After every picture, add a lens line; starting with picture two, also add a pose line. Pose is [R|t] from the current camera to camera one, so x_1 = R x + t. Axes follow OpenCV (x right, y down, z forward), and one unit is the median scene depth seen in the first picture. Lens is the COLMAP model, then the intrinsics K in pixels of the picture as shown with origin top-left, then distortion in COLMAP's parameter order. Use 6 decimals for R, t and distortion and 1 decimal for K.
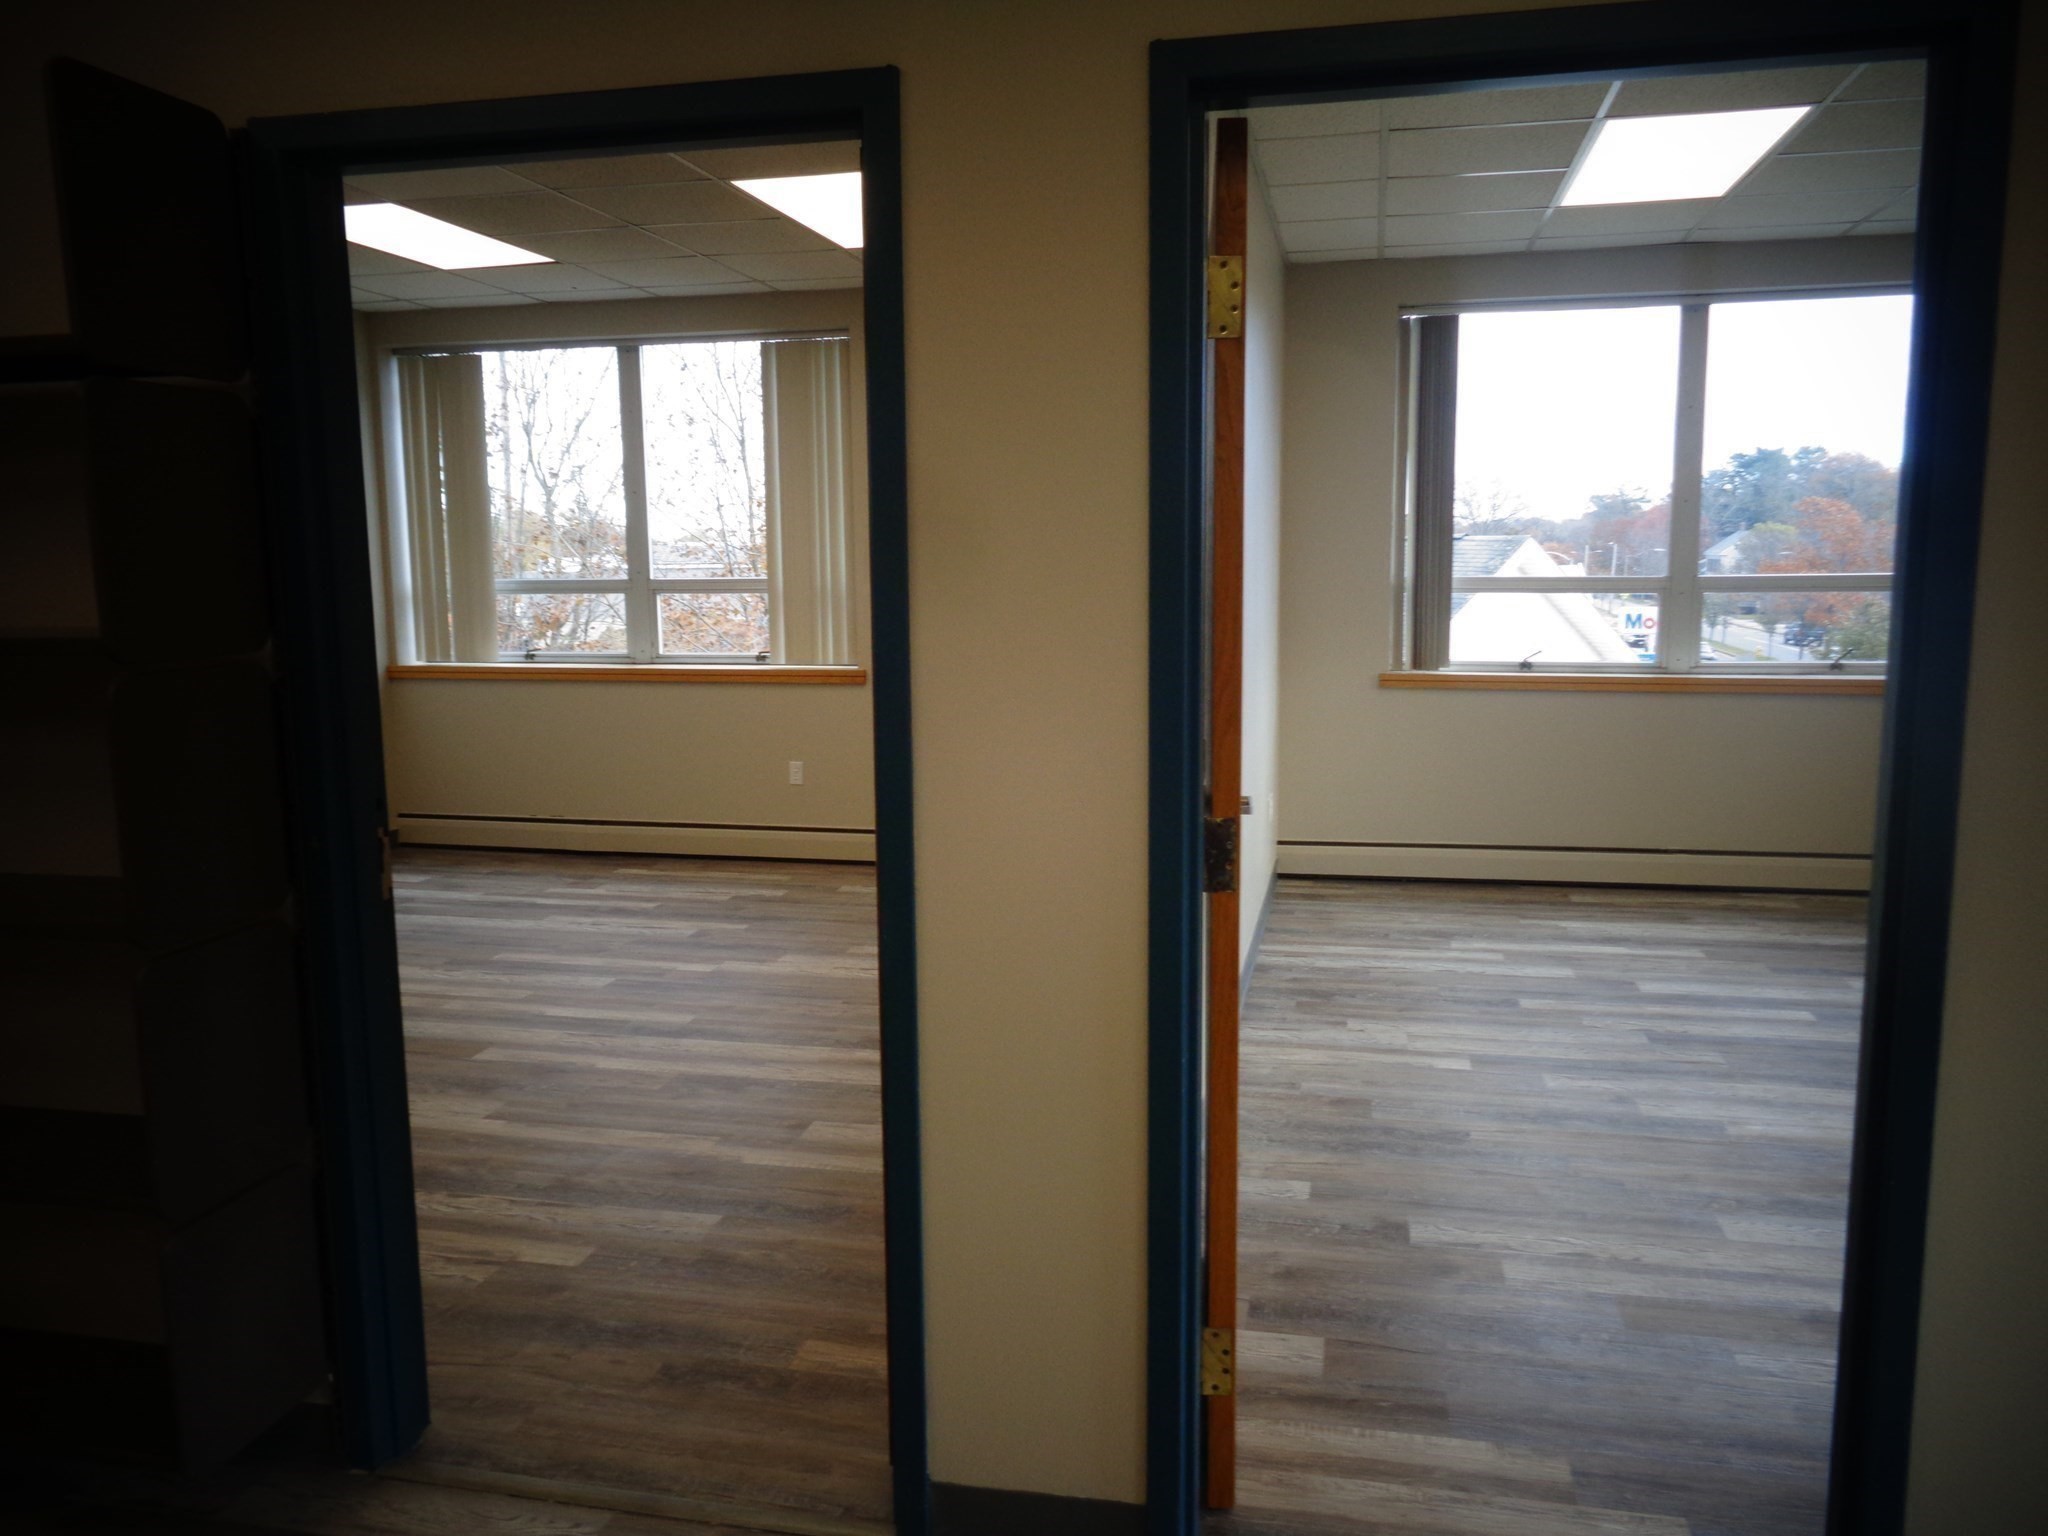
lens RADIAL K [[1481.5, 0, 1024.0], [0, 1481.5, 768.0], [0, 0, 1]] dist [-0.021834, 0.026885]
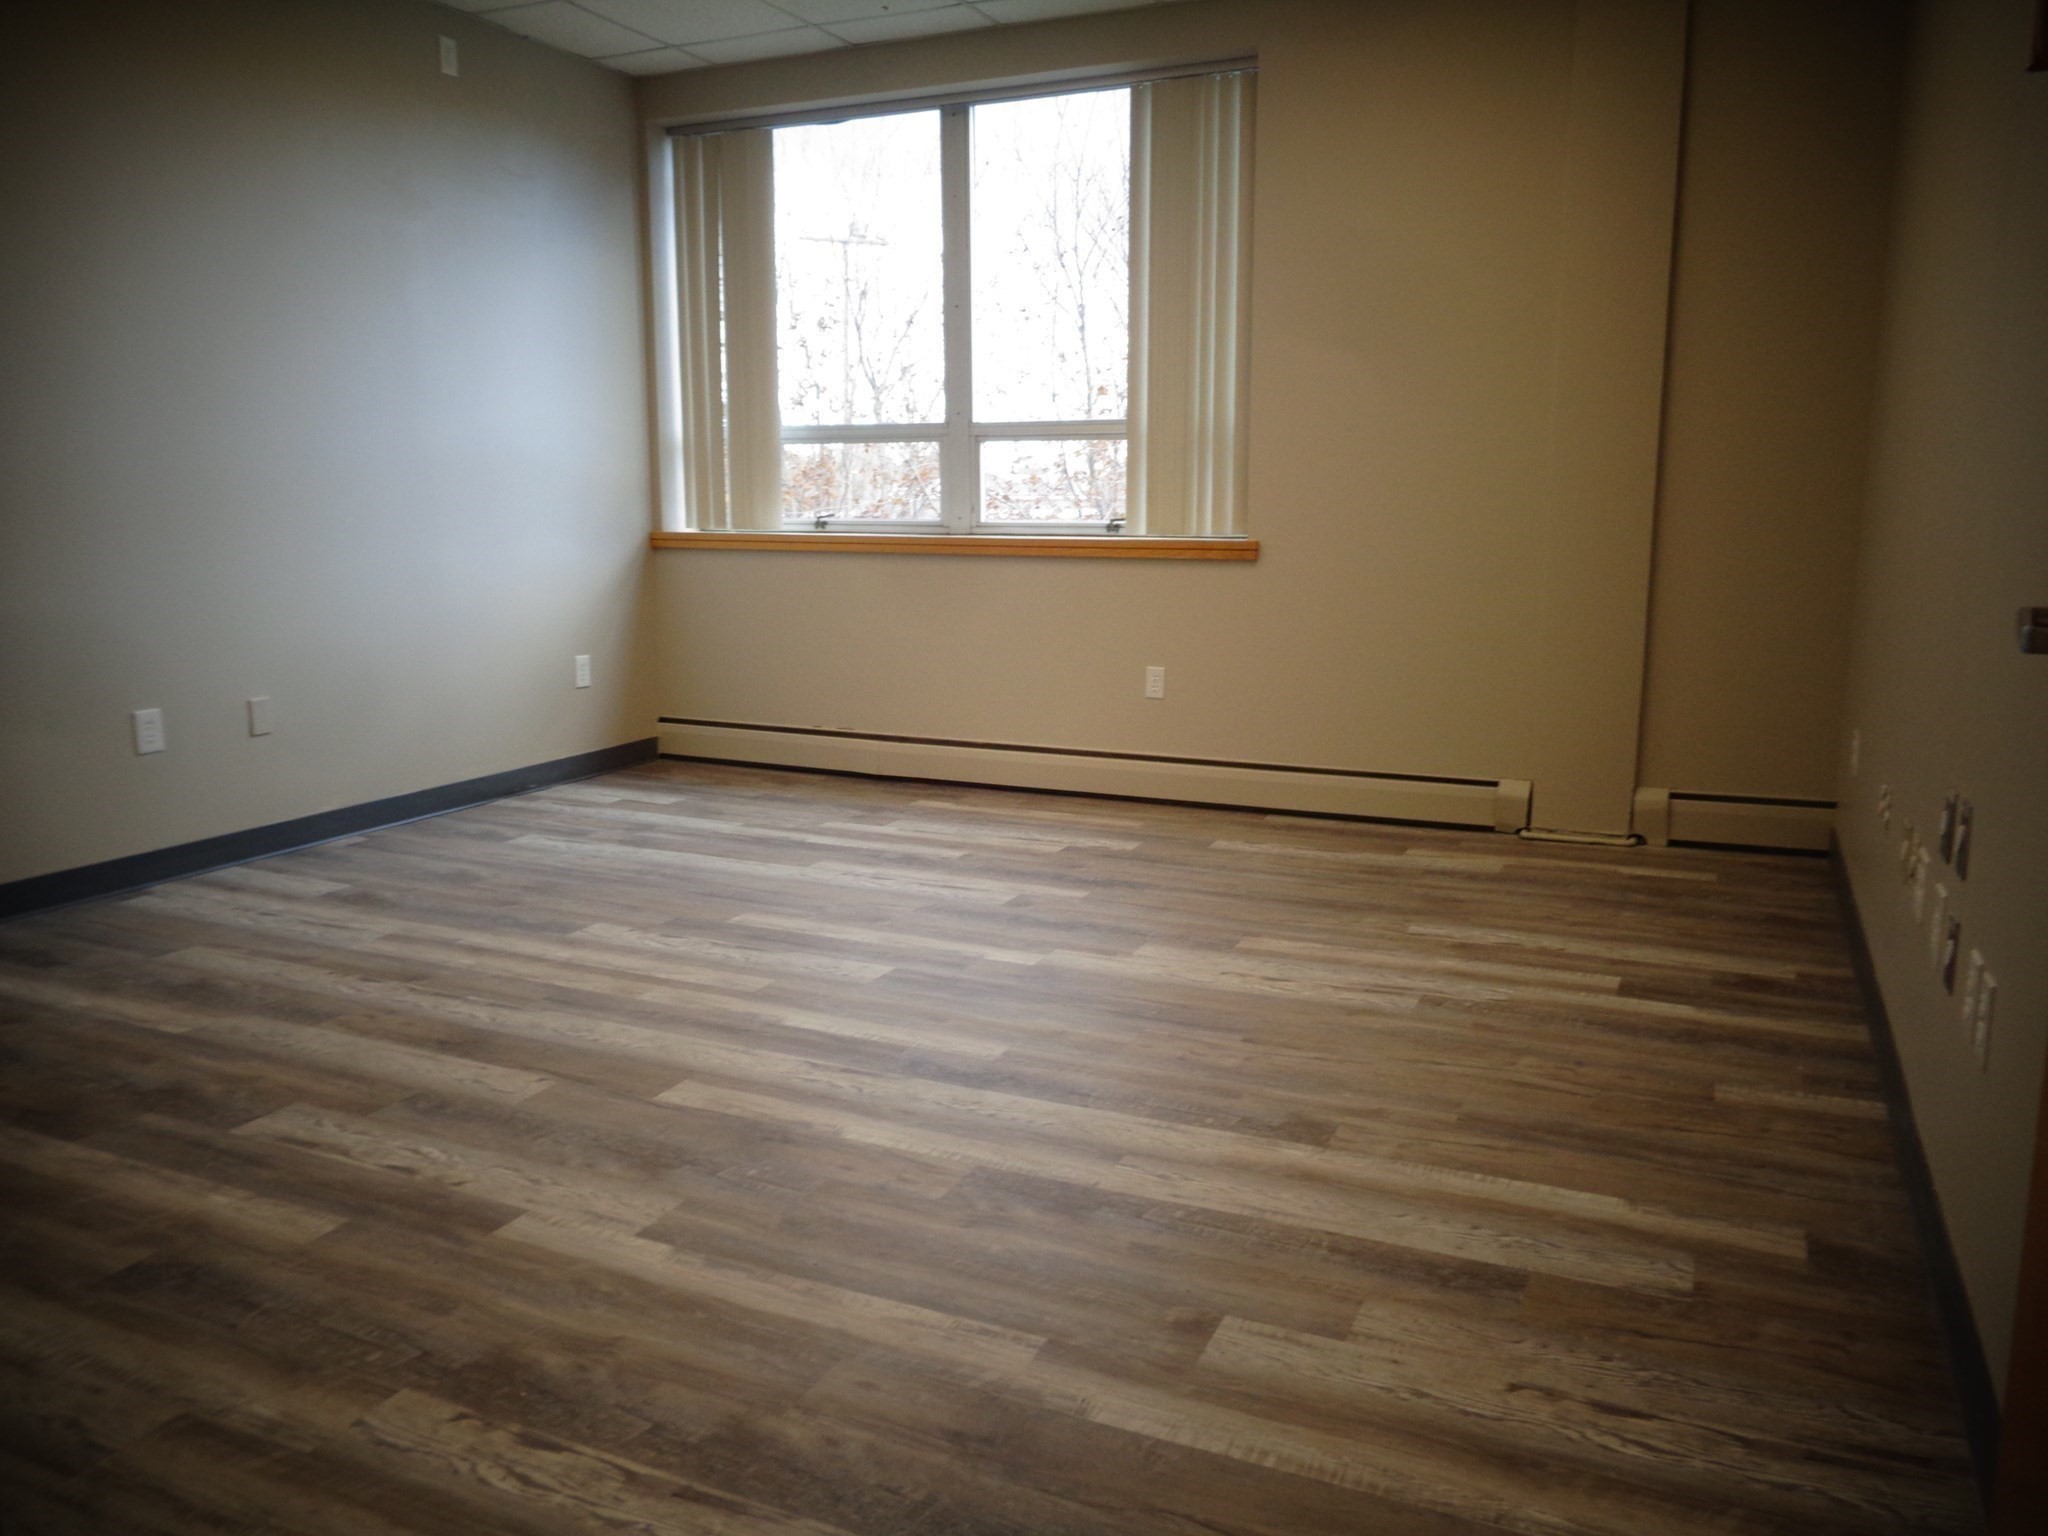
lens RADIAL K [[1481.5, 0, 1024.0], [0, 1481.5, 768.0], [0, 0, 1]] dist [-0.021834, 0.026885]
pose [[0.976308, 0.046762, -0.211271, -0.080574], [-0.037868, 0.998226, 0.045952, 0.019373], [0.213045, -0.036863, 0.976347, 0.356821]]
